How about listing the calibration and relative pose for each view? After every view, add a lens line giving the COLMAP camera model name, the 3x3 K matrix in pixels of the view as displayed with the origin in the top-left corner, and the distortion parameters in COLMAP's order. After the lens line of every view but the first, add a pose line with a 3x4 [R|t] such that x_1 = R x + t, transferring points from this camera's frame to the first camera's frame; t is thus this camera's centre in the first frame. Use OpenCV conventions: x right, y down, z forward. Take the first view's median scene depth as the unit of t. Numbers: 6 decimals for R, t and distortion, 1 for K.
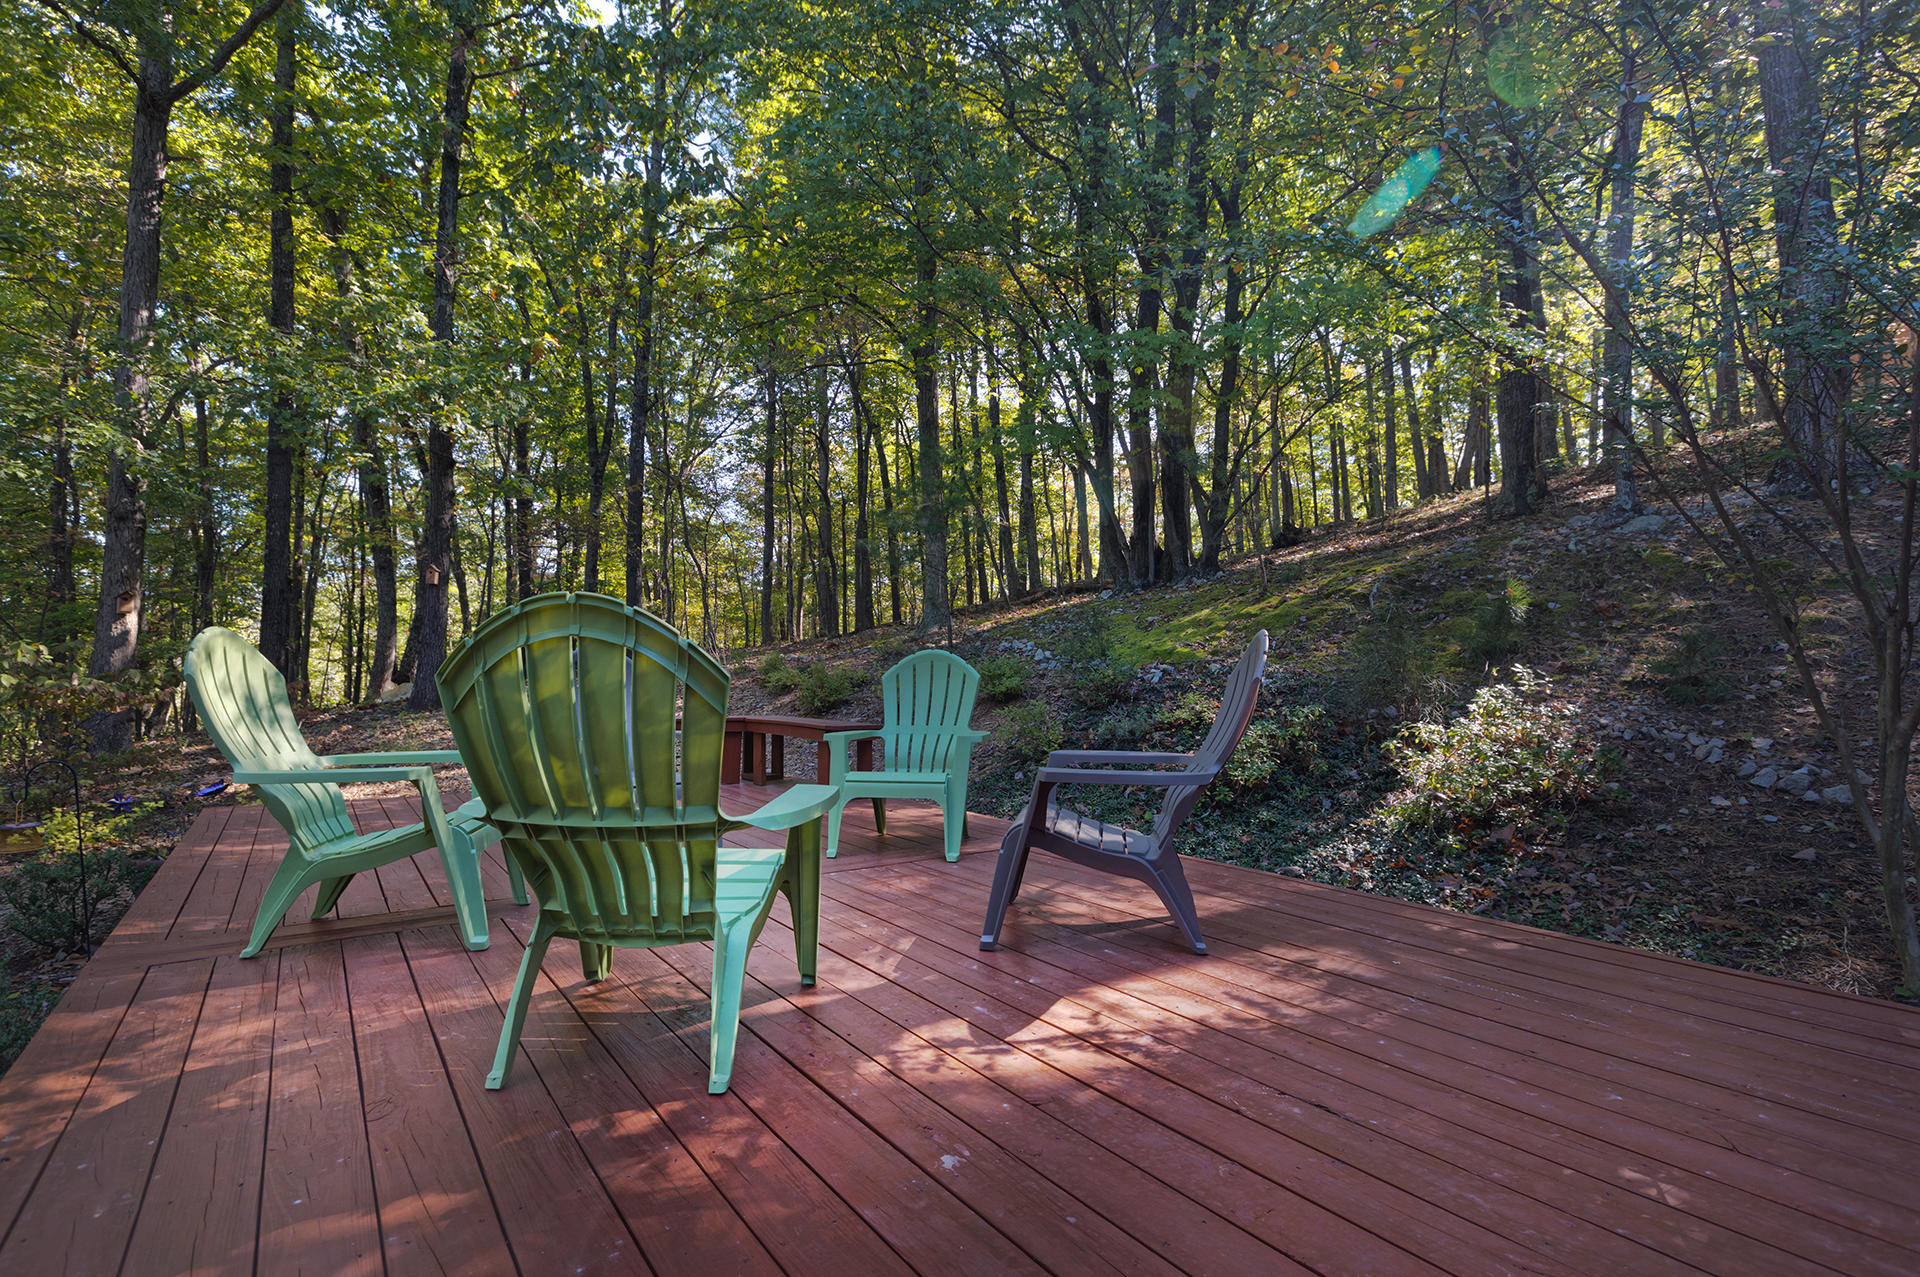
lens RADIAL K [[913.1, 0, 960.0], [0, 913.1, 638.5], [0, 0, 1]] dist [-0.001246, 0.000205]
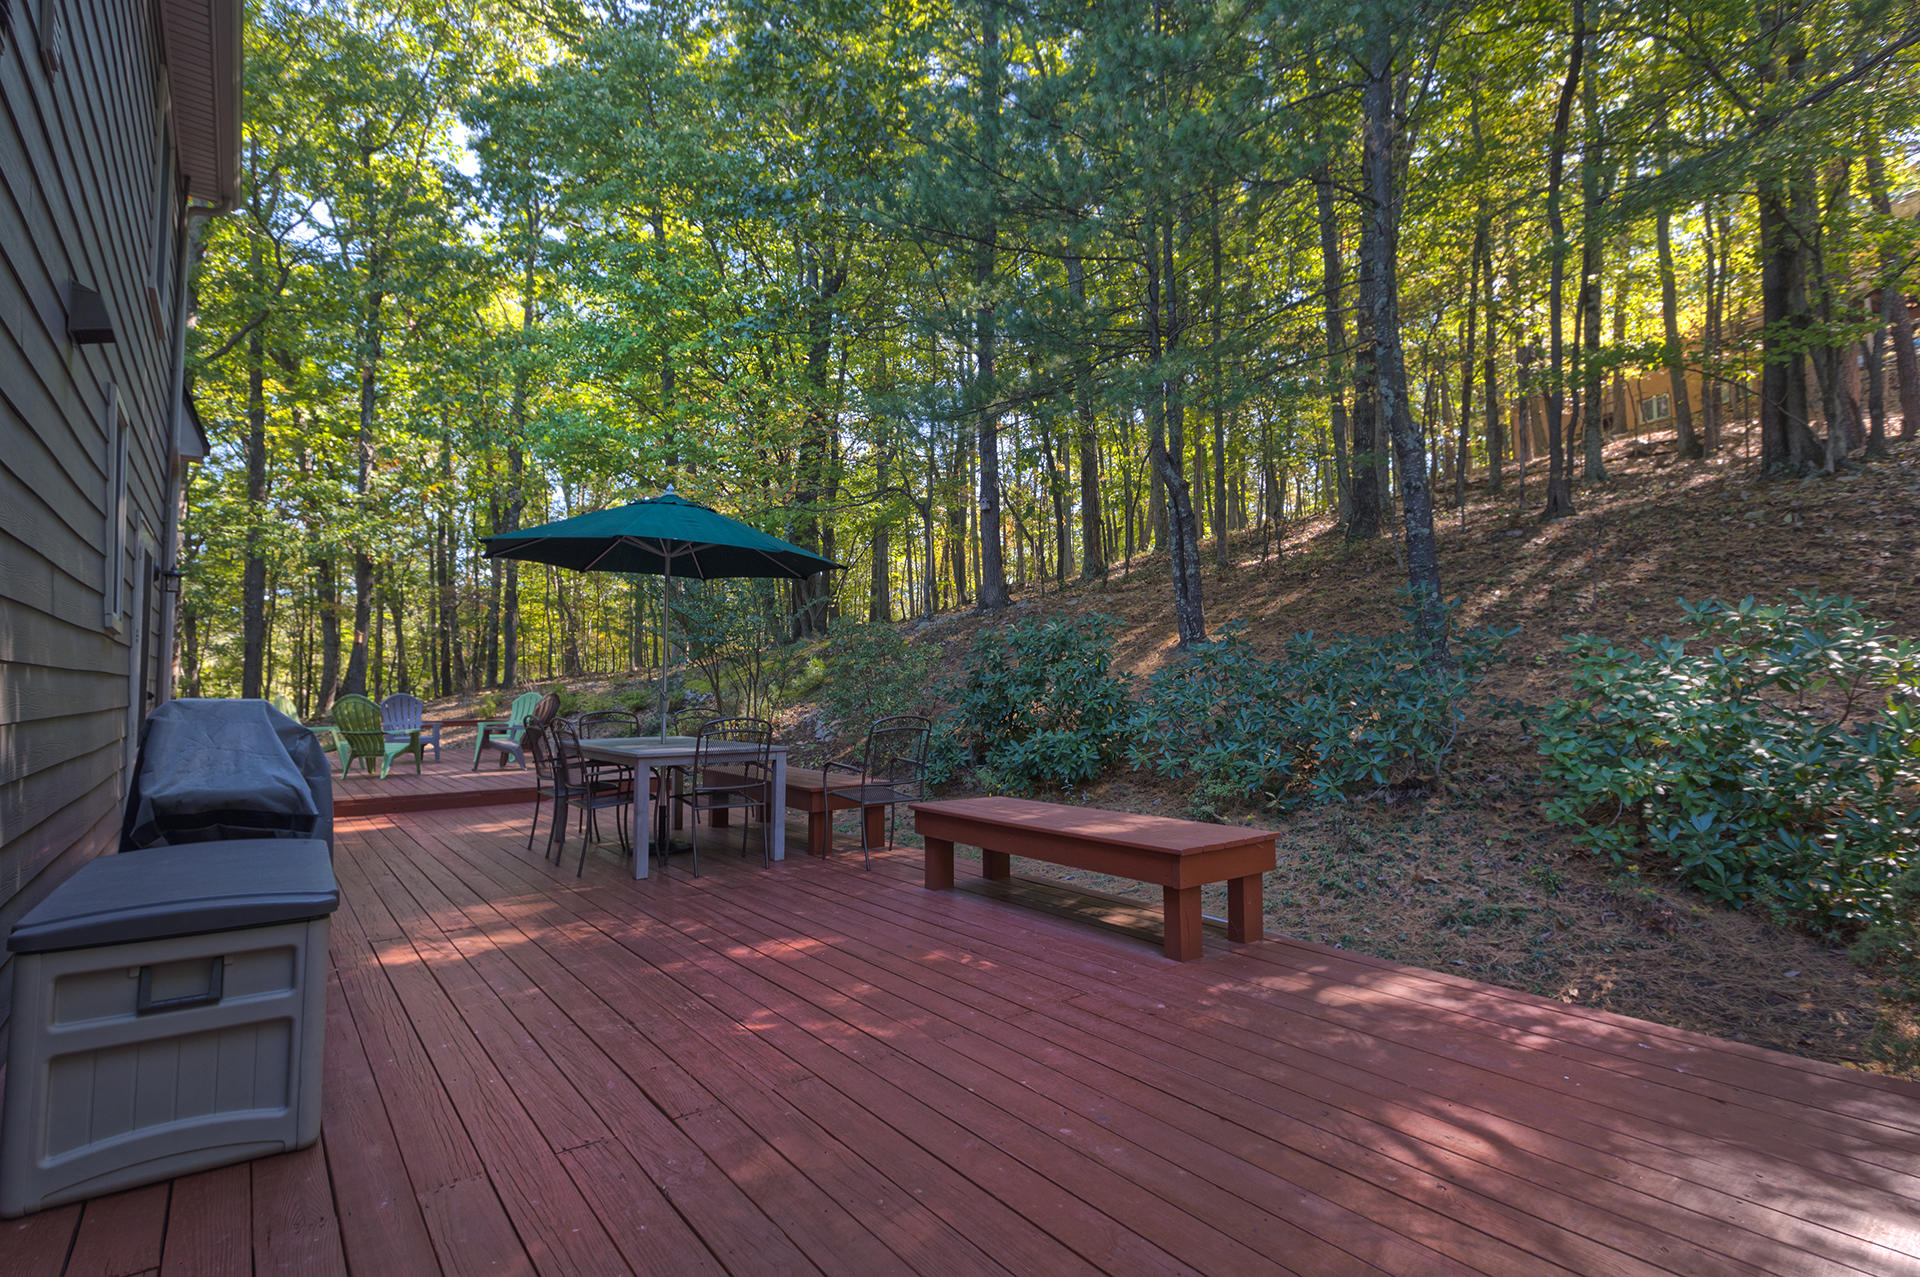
lens RADIAL K [[862.5, 0, 958.3], [0, 862.5, 633.2], [0, 0, 1]] dist [0.000063, 0.000224]
pose [[0.997730, -0.009815, 0.066623, 0.615900], [0.011050, 0.999773, -0.018195, -0.060025], [-0.066430, 0.018890, 0.997612, -0.965203]]
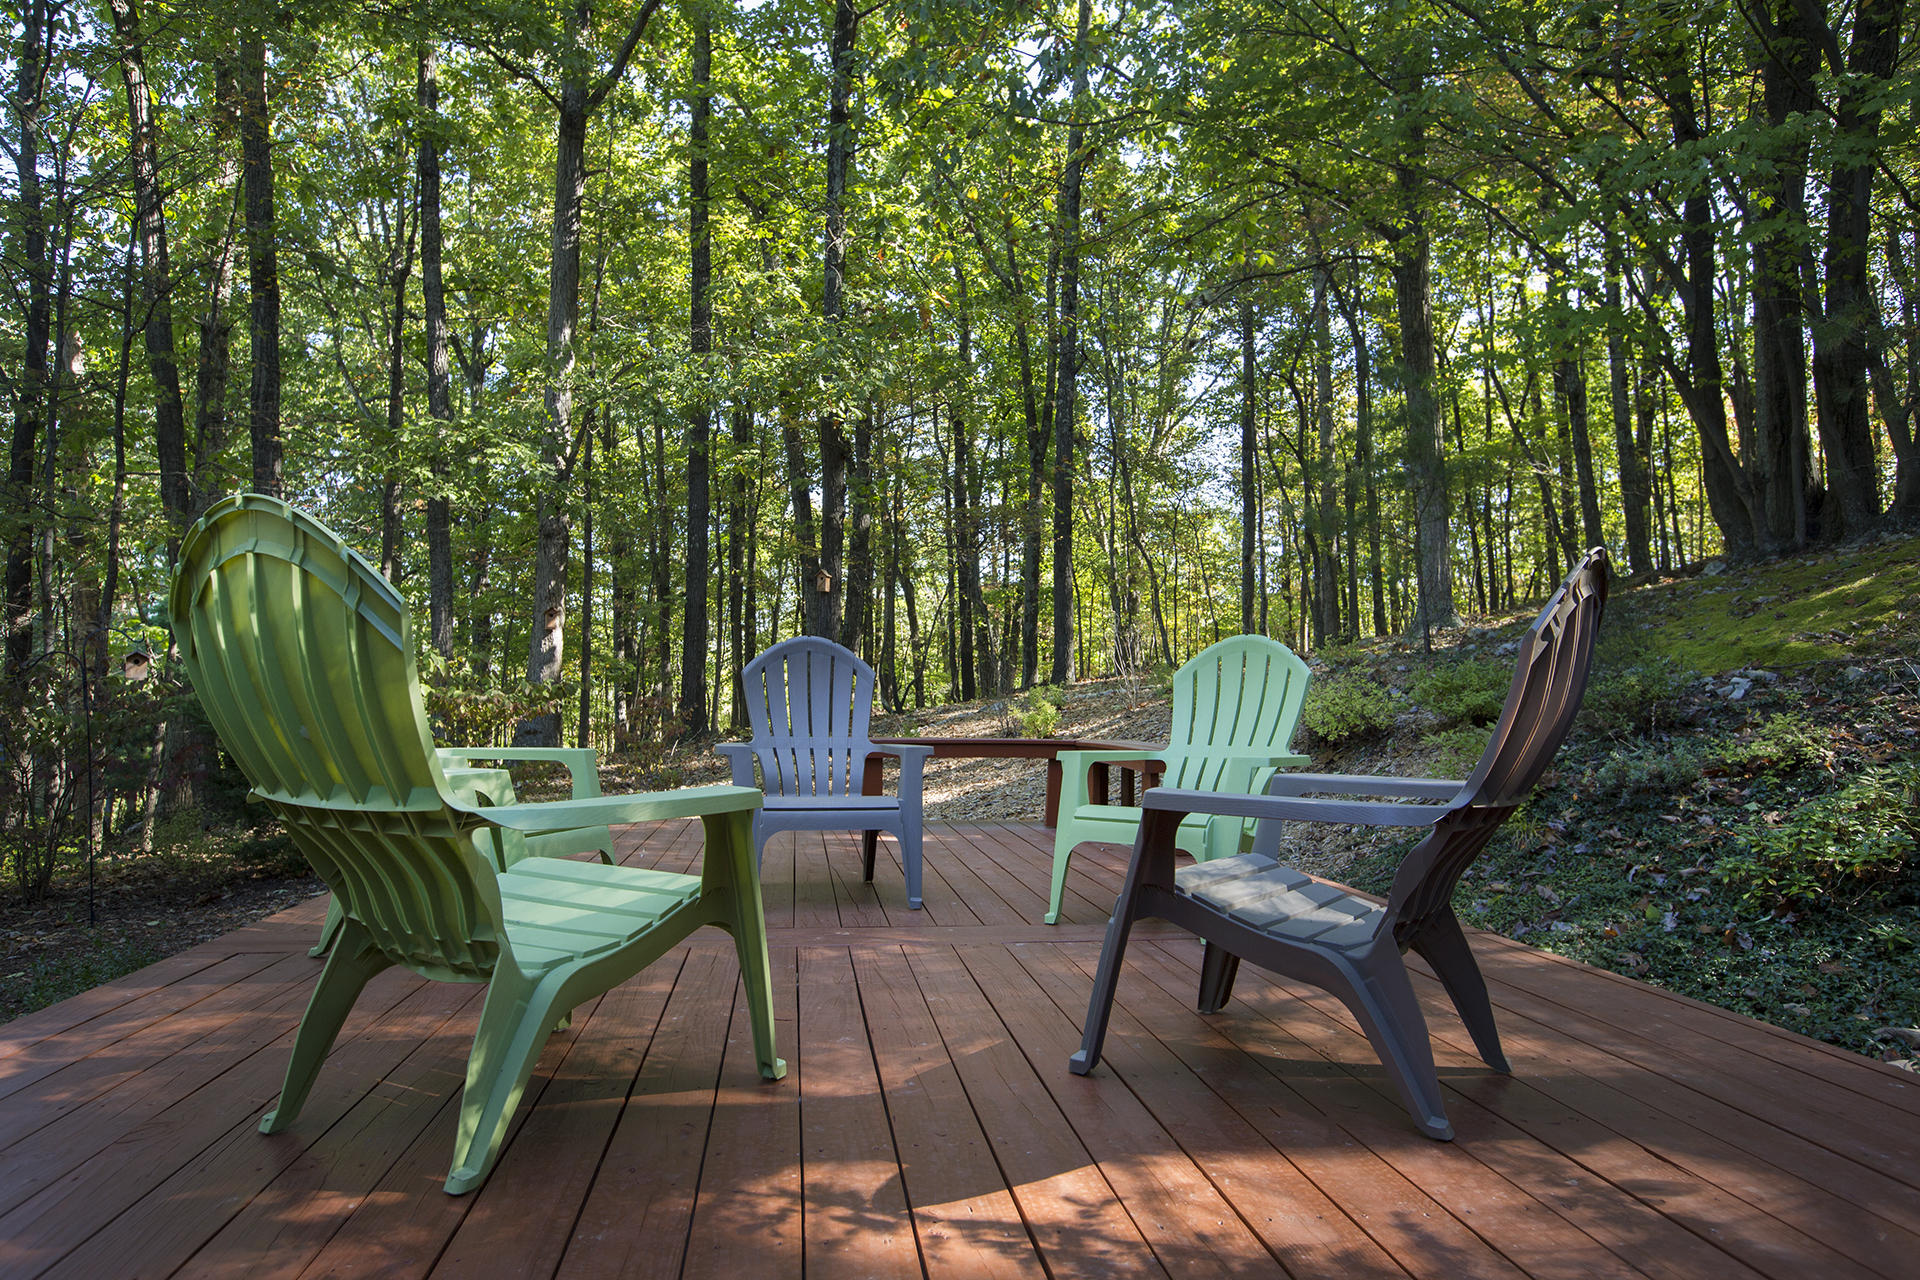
lens RADIAL K [[1173.4, 0, 960.0], [0, 1173.4, 640.0], [0, 0, 1]] dist [-0.003956, 0.001257]
pose [[0.887384, -0.017882, -0.460684, 0.104343], [0.009937, 0.999757, -0.019666, 0.017534], [0.460924, 0.012873, 0.887346, 0.073720]]
